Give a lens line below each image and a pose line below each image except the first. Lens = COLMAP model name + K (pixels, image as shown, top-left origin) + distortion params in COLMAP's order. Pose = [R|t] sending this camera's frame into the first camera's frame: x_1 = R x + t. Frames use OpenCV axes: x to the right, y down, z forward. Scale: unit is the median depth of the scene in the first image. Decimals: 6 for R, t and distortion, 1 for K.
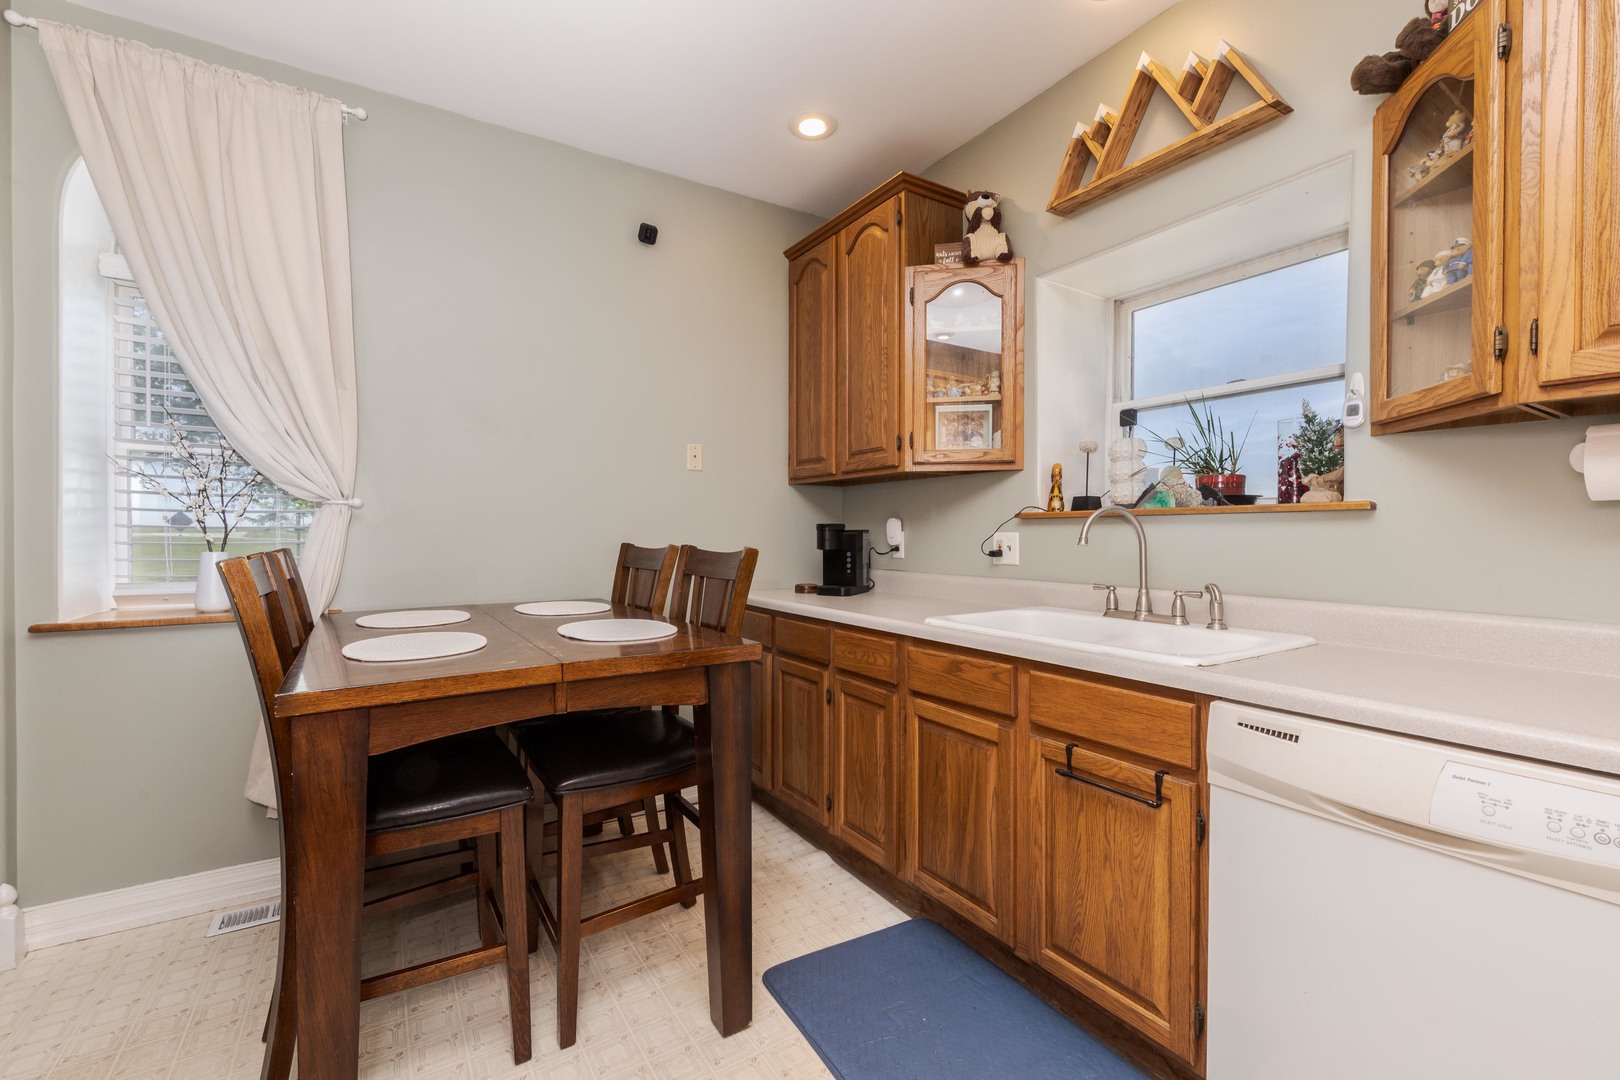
lens RADIAL K [[702.0, 0, 815.3], [0, 702.0, 539.6], [0, 0, 1]] dist [0.003203, -0.000305]
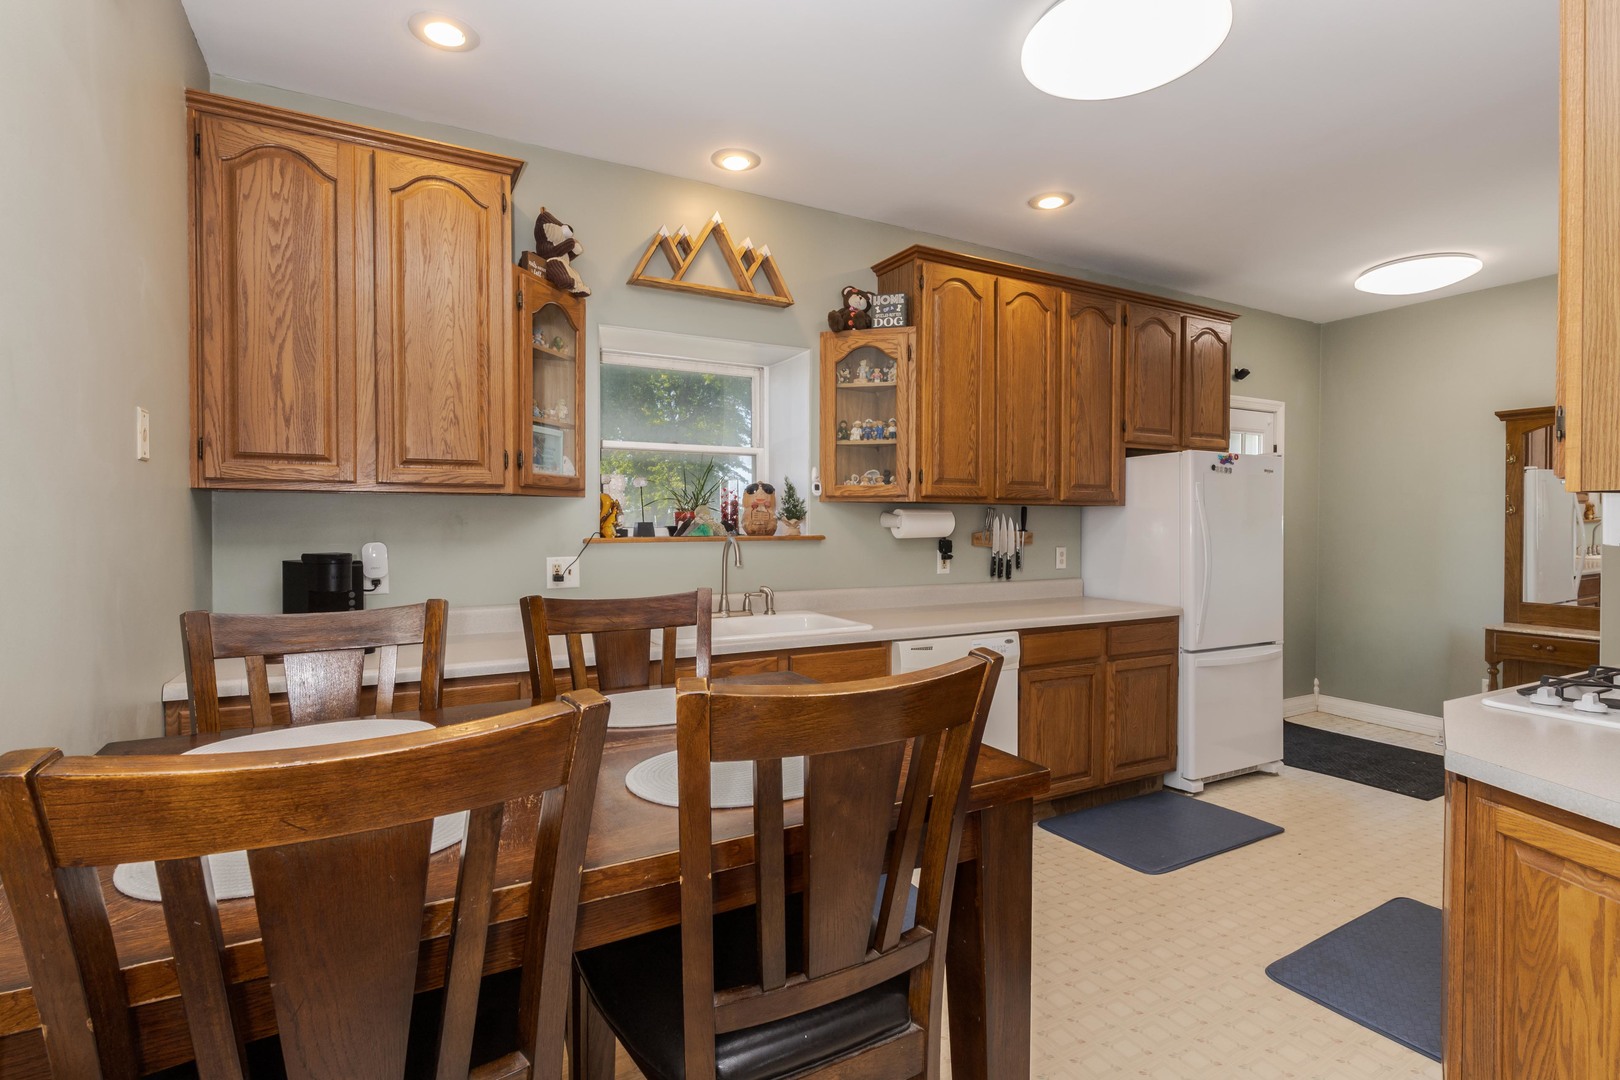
lens RADIAL K [[779.2, 0, 814.8], [0, 779.2, 535.4], [0, 0, 1]] dist [0.002551, 0.001563]
pose [[0.055911, -0.018639, 0.998262, -0.994470], [0.009433, 0.999791, 0.018140, -0.069112], [-0.998391, 0.008403, 0.056076, 0.666660]]
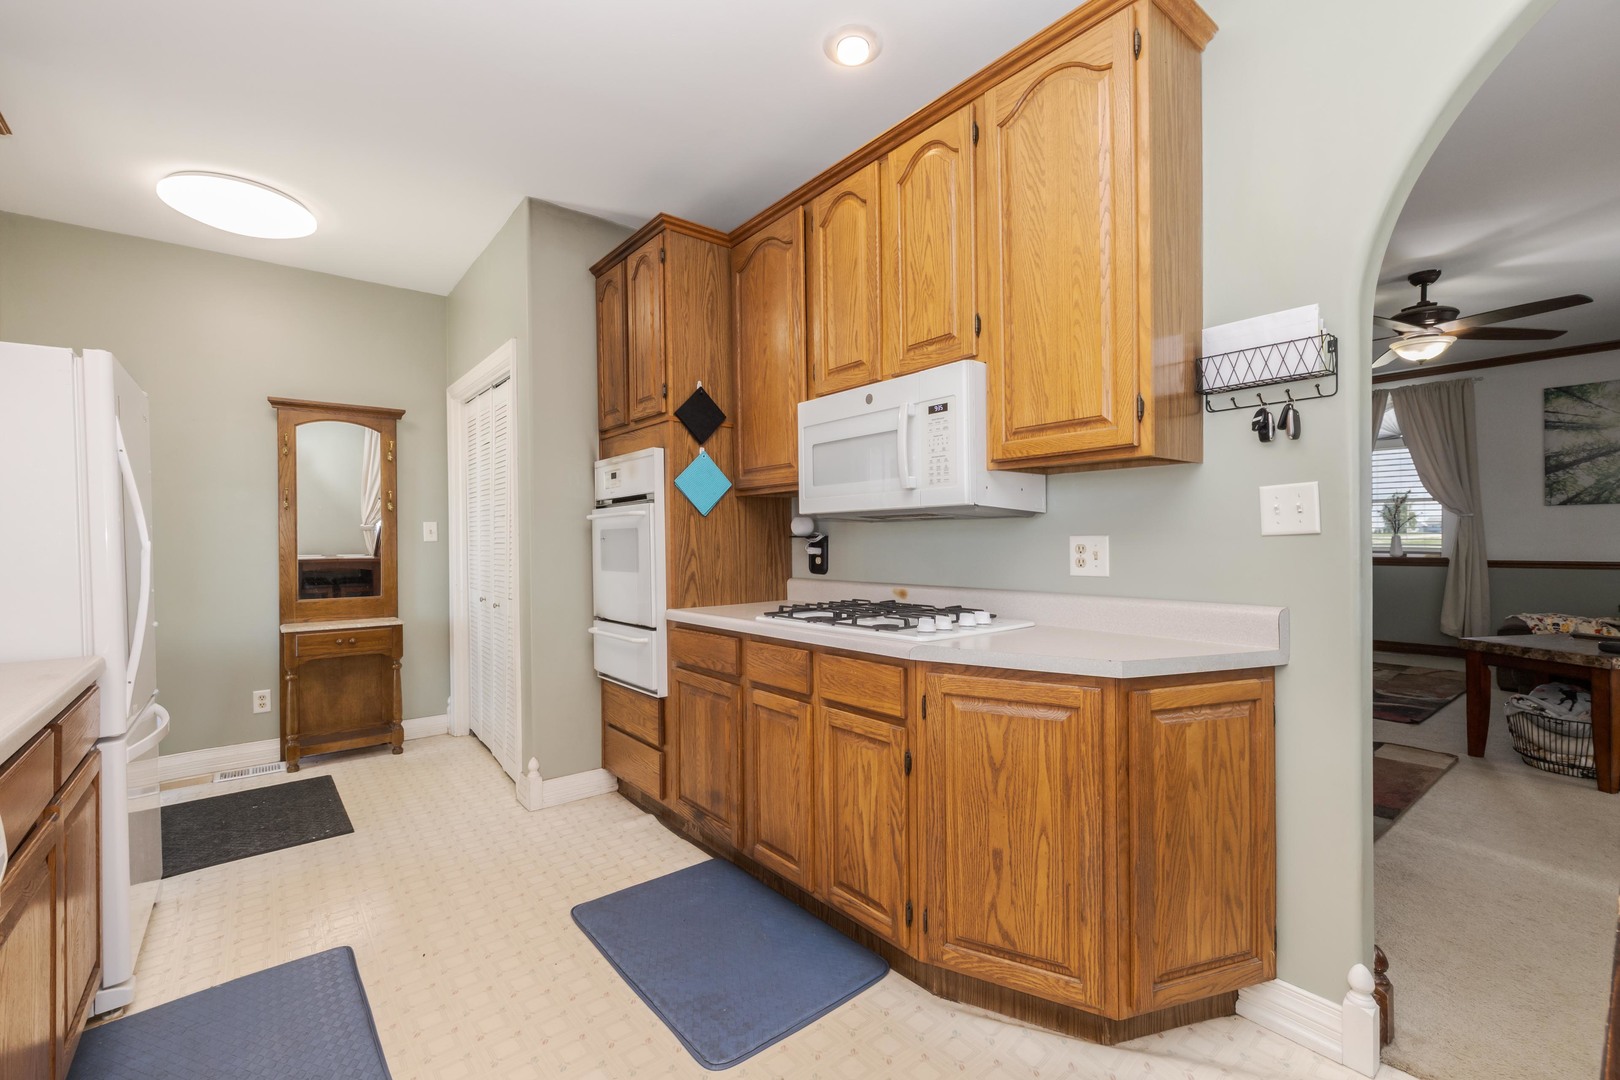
lens RADIAL K [[702.0, 0, 810.6], [0, 702.0, 540.5], [0, 0, 1]] dist [0.003203, -0.000305]
pose [[-0.993030, 0.009471, -0.117485, 0.064191], [0.007722, 0.999853, 0.015327, -0.008107], [0.117613, 0.014313, -0.992956, 0.835387]]
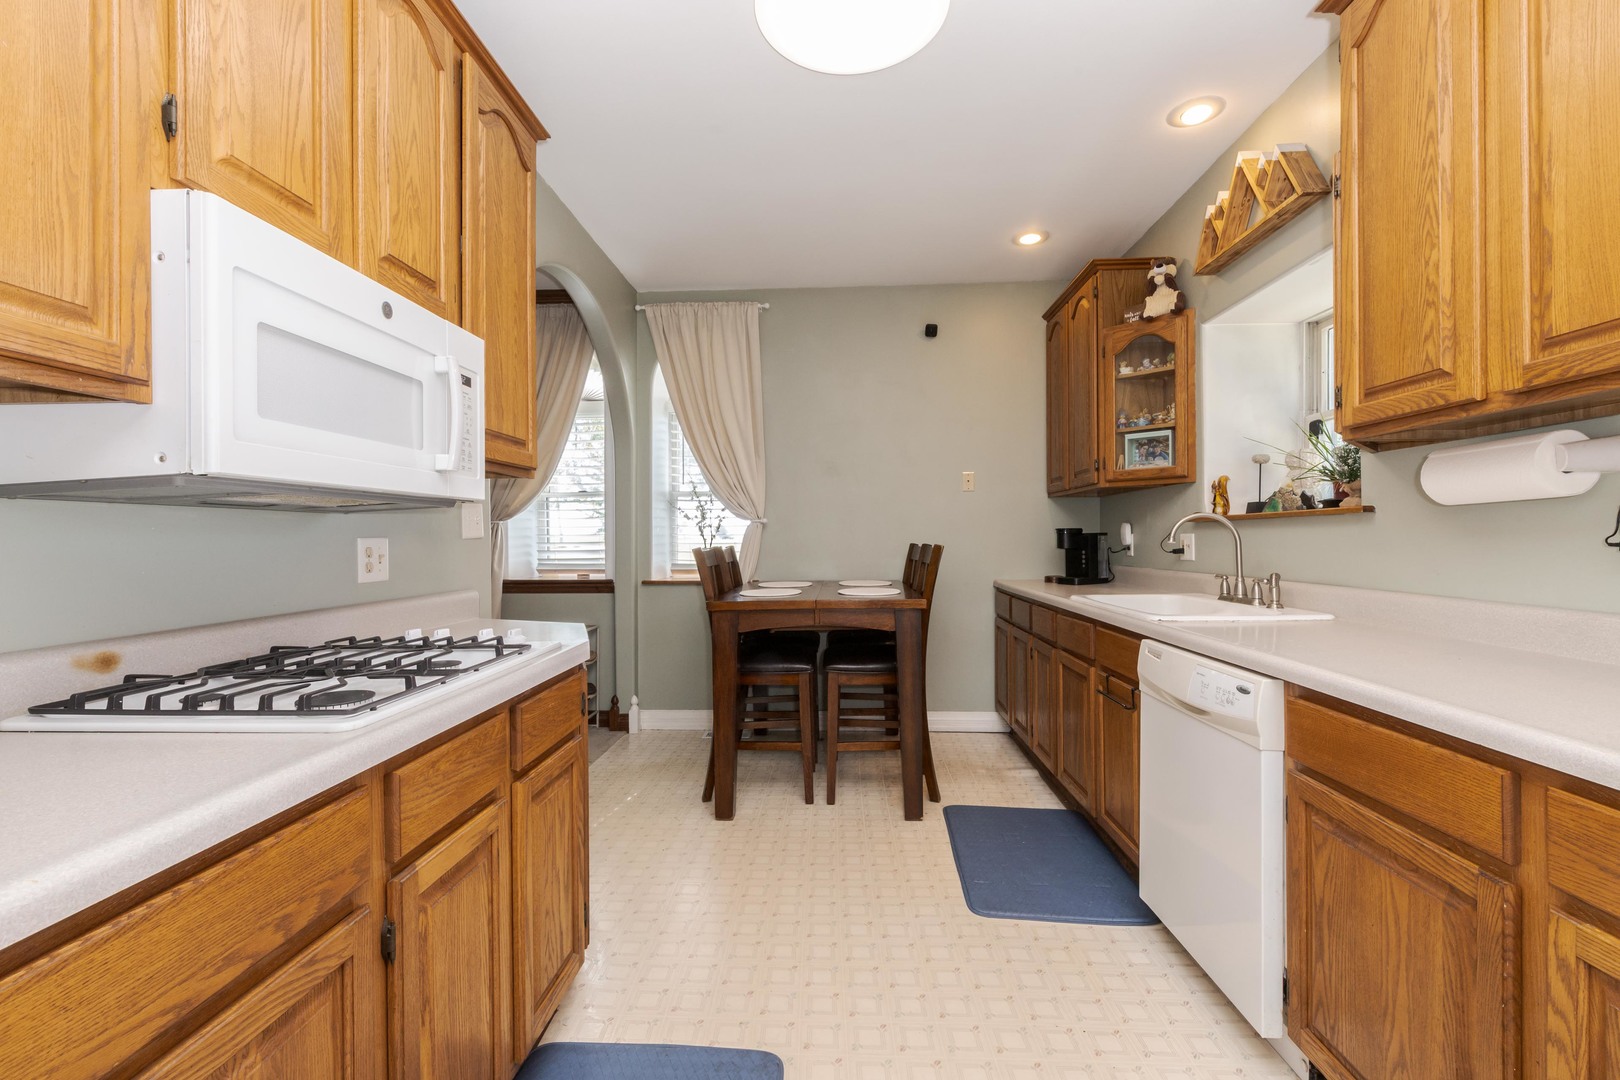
lens RADIAL K [[702.0, 0, 799.2], [0, 702.0, 541.1], [0, 0, 1]] dist [0.003203, -0.000305]
pose [[0.809832, -0.003260, -0.586652, 0.515706], [-0.000363, 0.999982, -0.006058, 0.011870], [0.586661, 0.005119, 0.809816, -0.441247]]
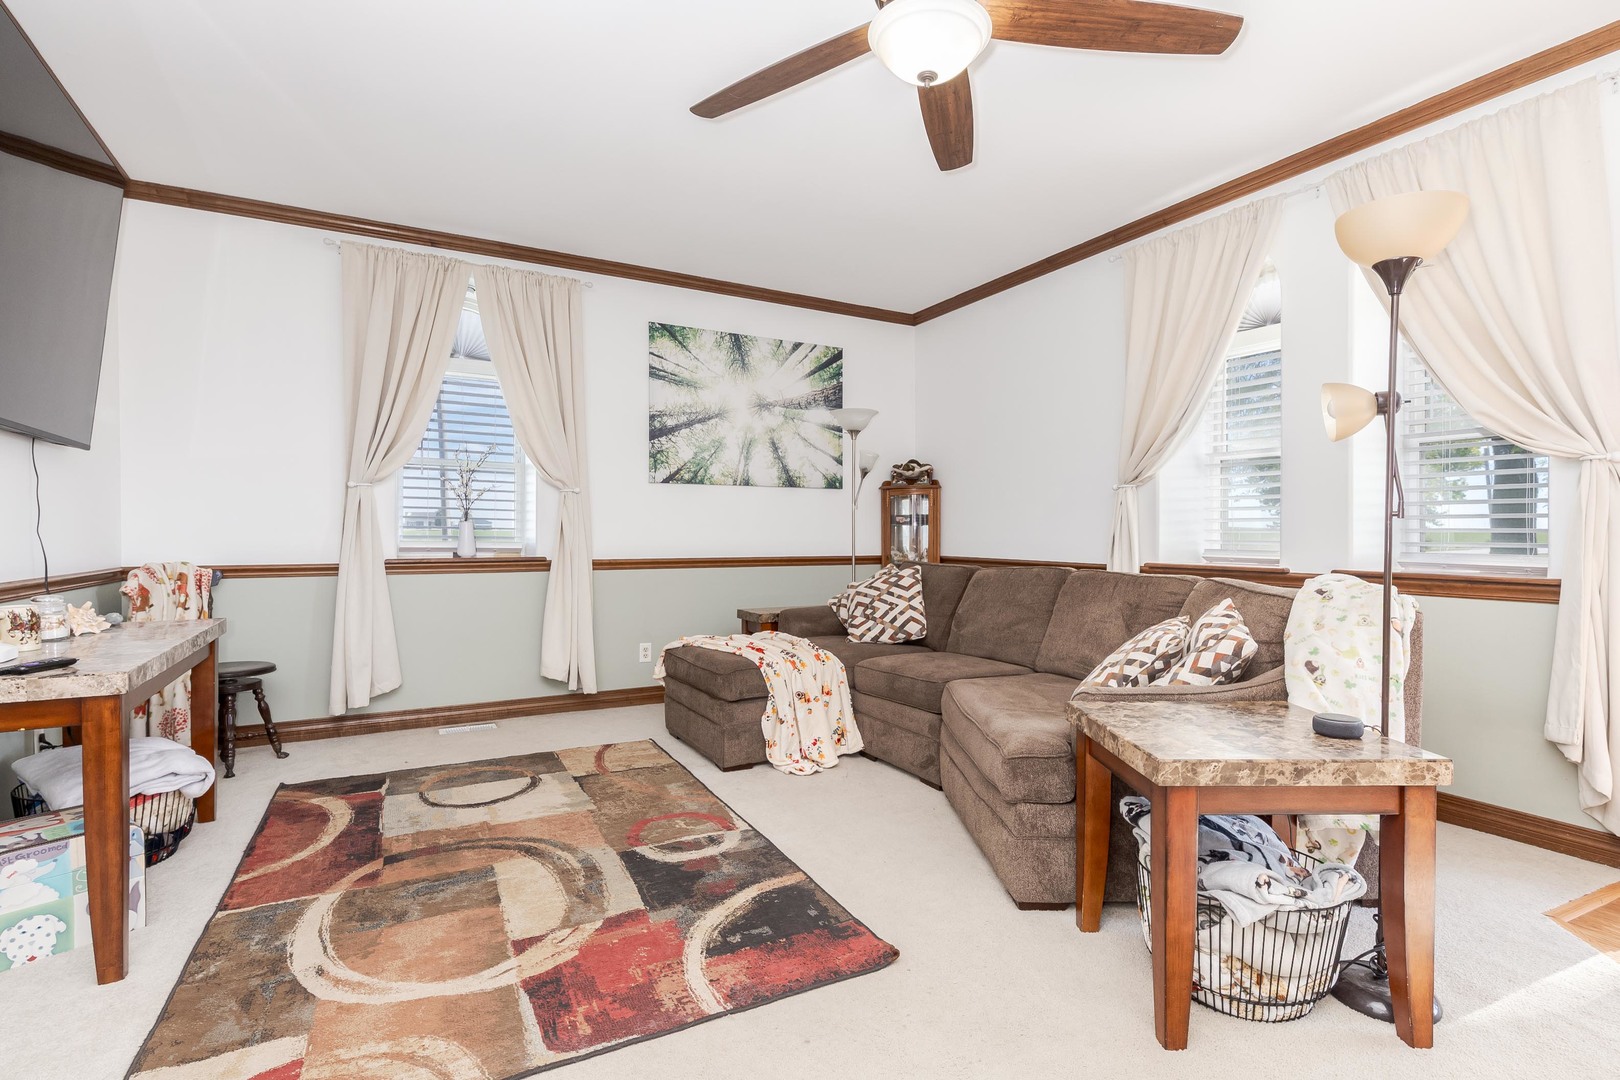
lens RADIAL K [[779.2, 0, 804.9], [0, 779.2, 535.9], [0, 0, 1]] dist [0.002551, 0.001563]
pose [[-0.079983, -0.000941, -0.996796, -0.908490], [-0.017552, 0.999846, 0.000465, 0.062586], [0.996642, 0.017533, -0.079987, -0.897384]]
